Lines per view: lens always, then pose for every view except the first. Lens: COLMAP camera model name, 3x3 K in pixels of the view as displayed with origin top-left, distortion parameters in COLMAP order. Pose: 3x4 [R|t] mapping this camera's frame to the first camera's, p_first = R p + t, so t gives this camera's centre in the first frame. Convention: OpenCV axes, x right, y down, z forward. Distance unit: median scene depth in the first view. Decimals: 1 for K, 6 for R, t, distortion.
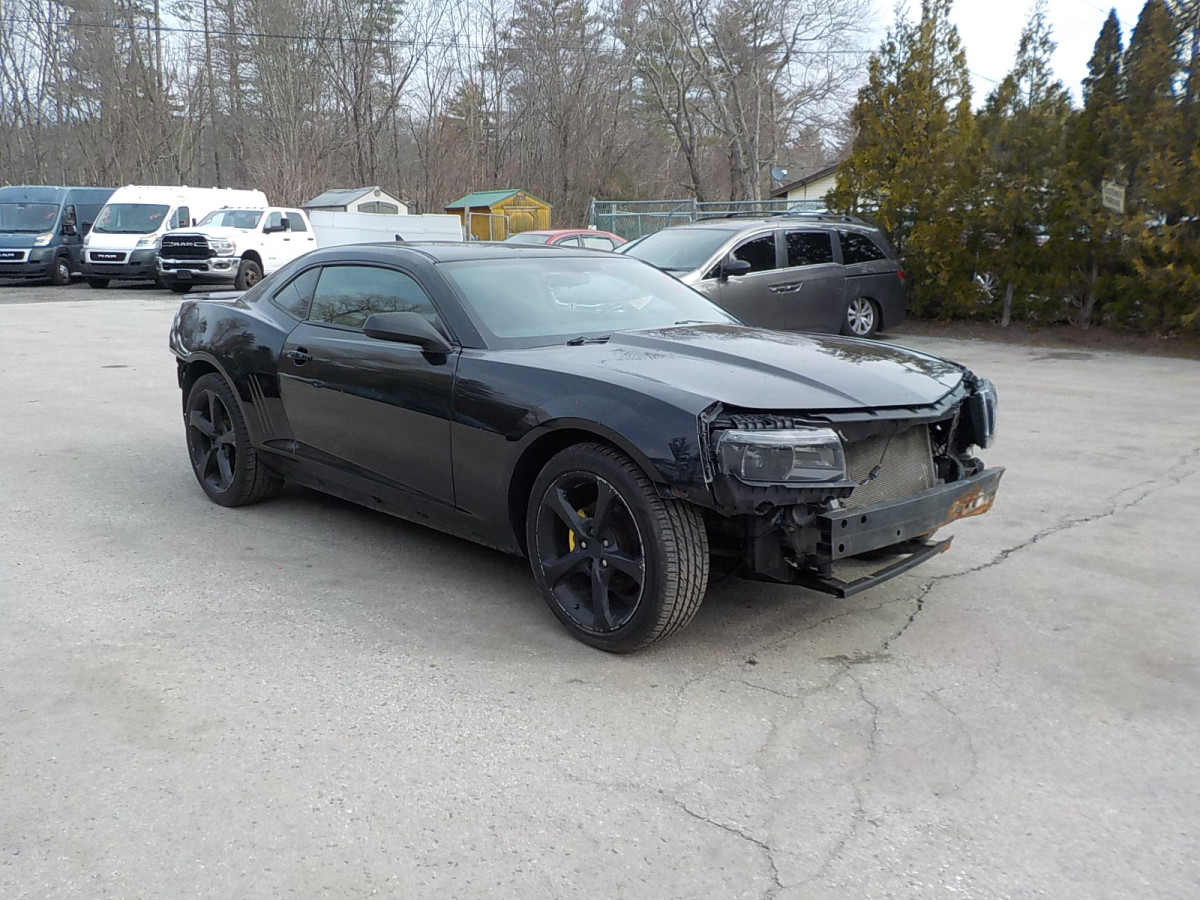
lens RADIAL K [[1090.8, 0, 588.6], [0, 1090.8, 446.1], [0, 0, 1]] dist [0.006523, 0.000028]
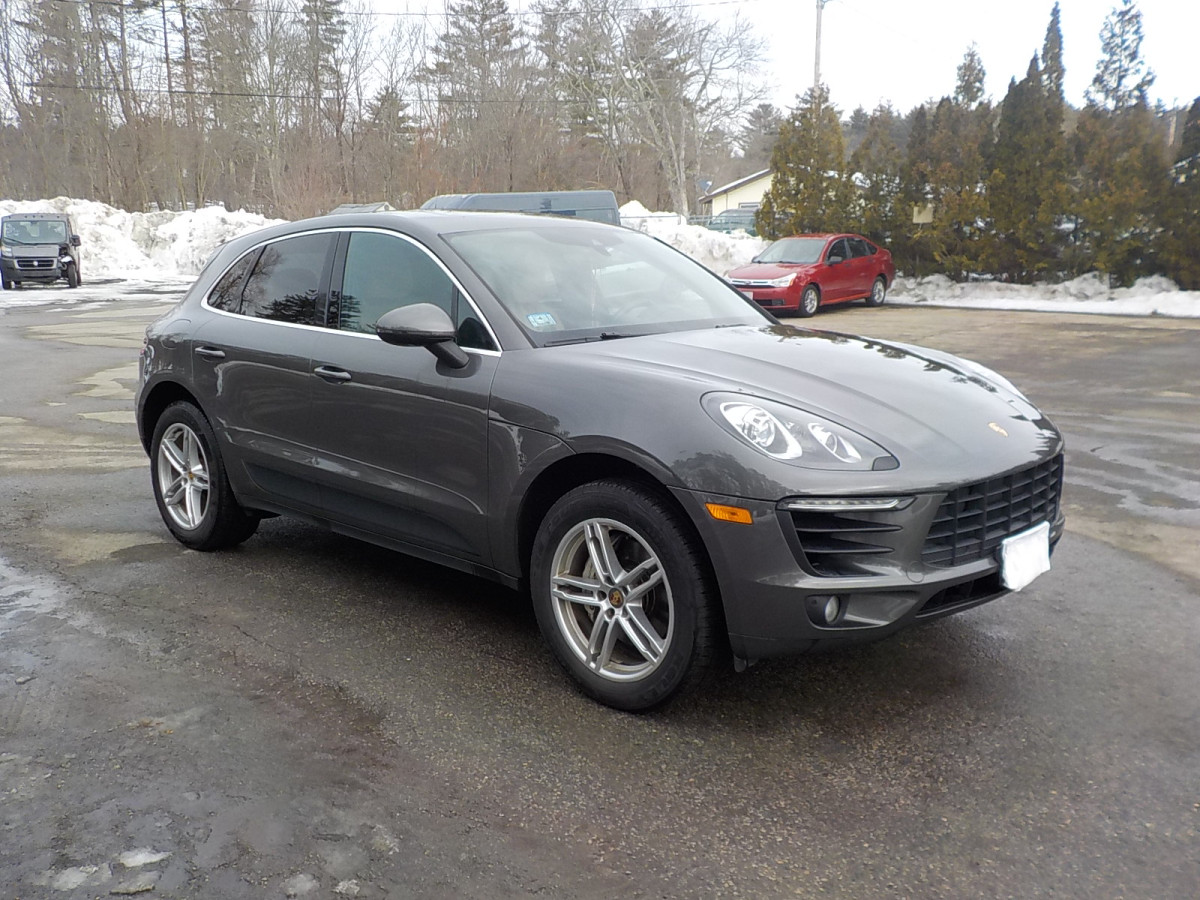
lens RADIAL K [[1090.8, 0, 588.6], [0, 1090.8, 446.1], [0, 0, 1]] dist [0.006523, 0.000028]
pose [[0.996585, -0.032133, 0.076062, -0.046282], [0.031962, 0.999483, 0.003474, 0.027637], [-0.076134, -0.001031, 0.997097, -0.166394]]
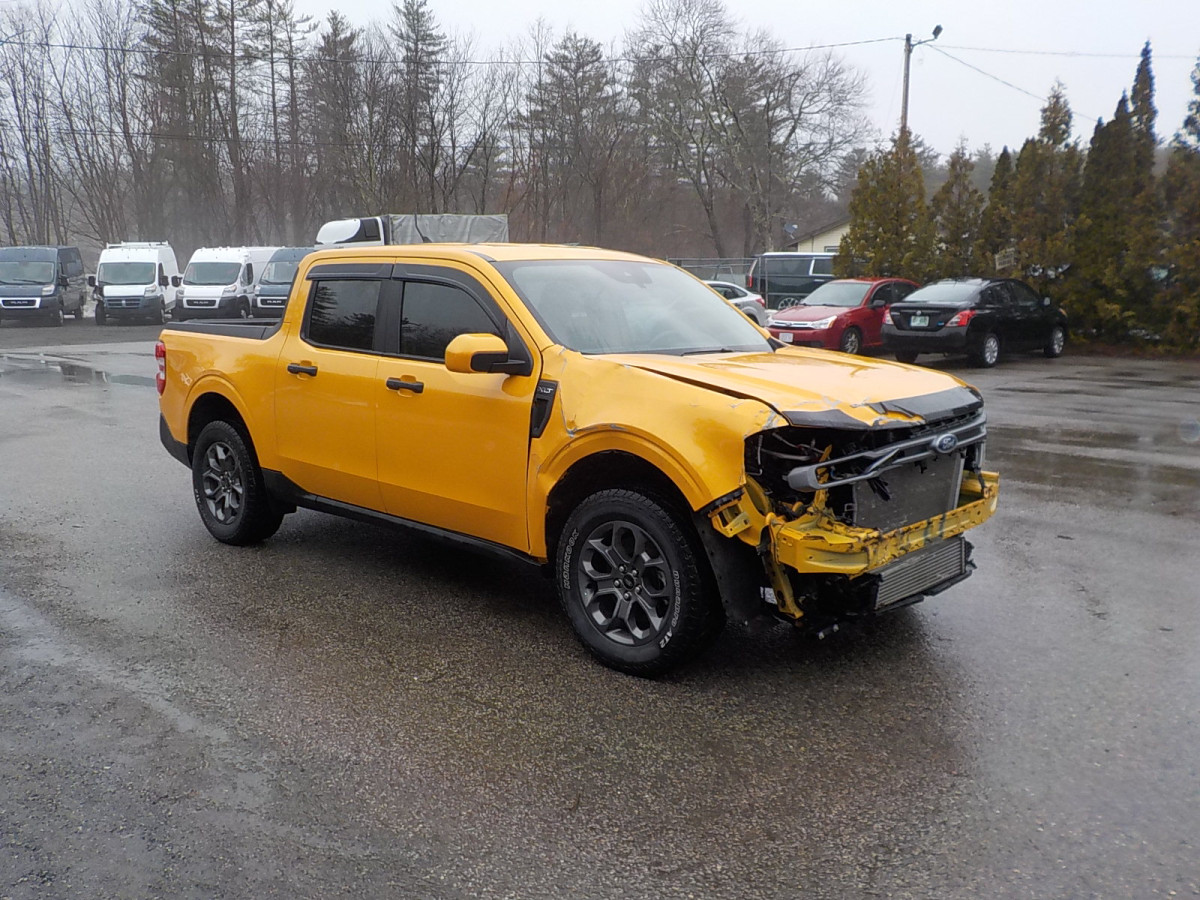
lens RADIAL K [[1090.8, 0, 588.6], [0, 1090.8, 446.1], [0, 0, 1]] dist [0.006523, 0.000028]
pose [[0.999947, -0.009590, -0.003759, -0.038585], [0.009446, 0.999286, -0.036581, 0.027949], [0.004107, 0.036544, 0.999324, -0.164902]]
